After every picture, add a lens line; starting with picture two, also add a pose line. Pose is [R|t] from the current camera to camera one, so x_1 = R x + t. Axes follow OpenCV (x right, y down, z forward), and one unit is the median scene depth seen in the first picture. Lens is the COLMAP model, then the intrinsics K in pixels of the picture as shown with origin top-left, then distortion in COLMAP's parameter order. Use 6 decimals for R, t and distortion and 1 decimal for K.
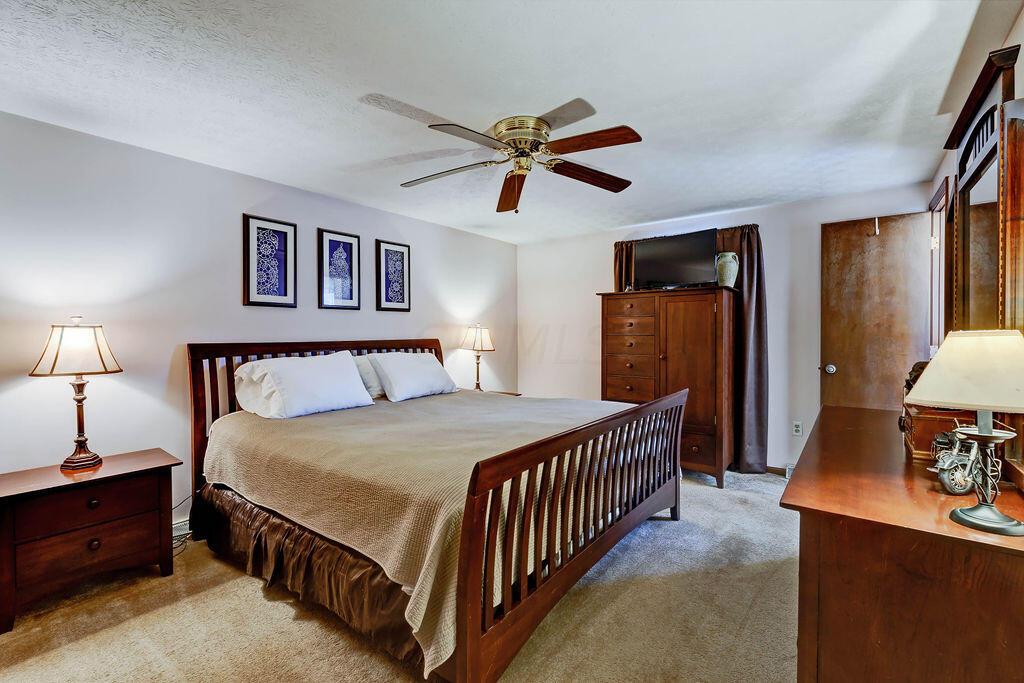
lens RADIAL K [[439.0, 0, 511.1], [0, 439.0, 337.1], [0, 0, 1]] dist [-0.000410, -0.000044]
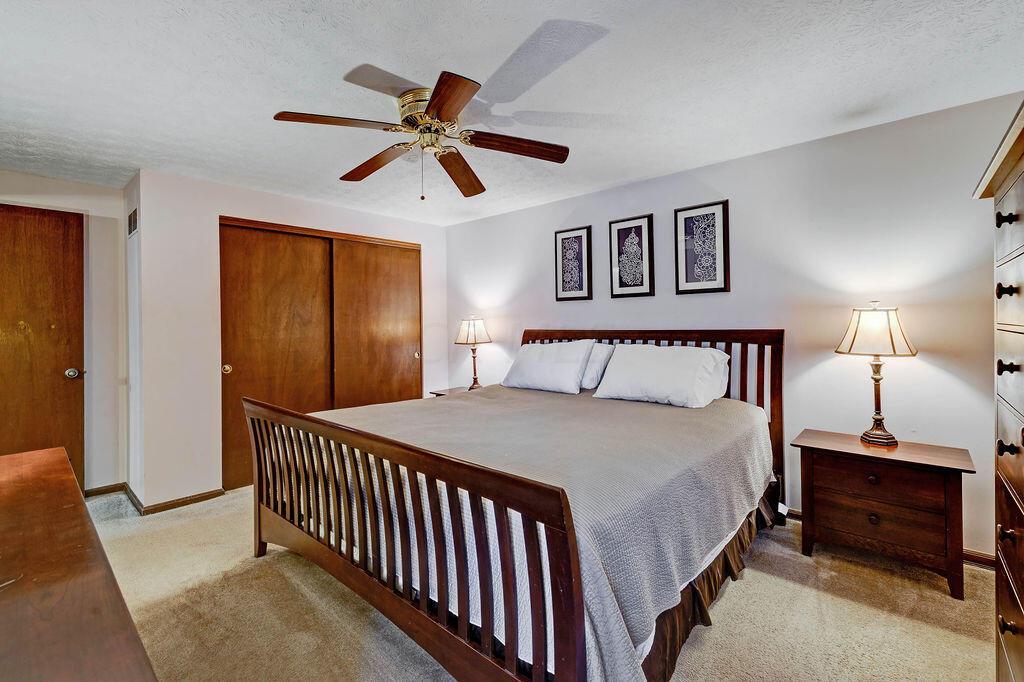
lens RADIAL K [[447.7, 0, 511.0], [0, 447.7, 322.4], [0, 0, 1]] dist [-0.000707, -0.000138]
pose [[-0.062753, 0.004349, -0.998020, 0.548151], [0.004911, 0.999980, 0.004049, -0.011477], [0.998017, -0.004648, -0.062773, 0.707957]]
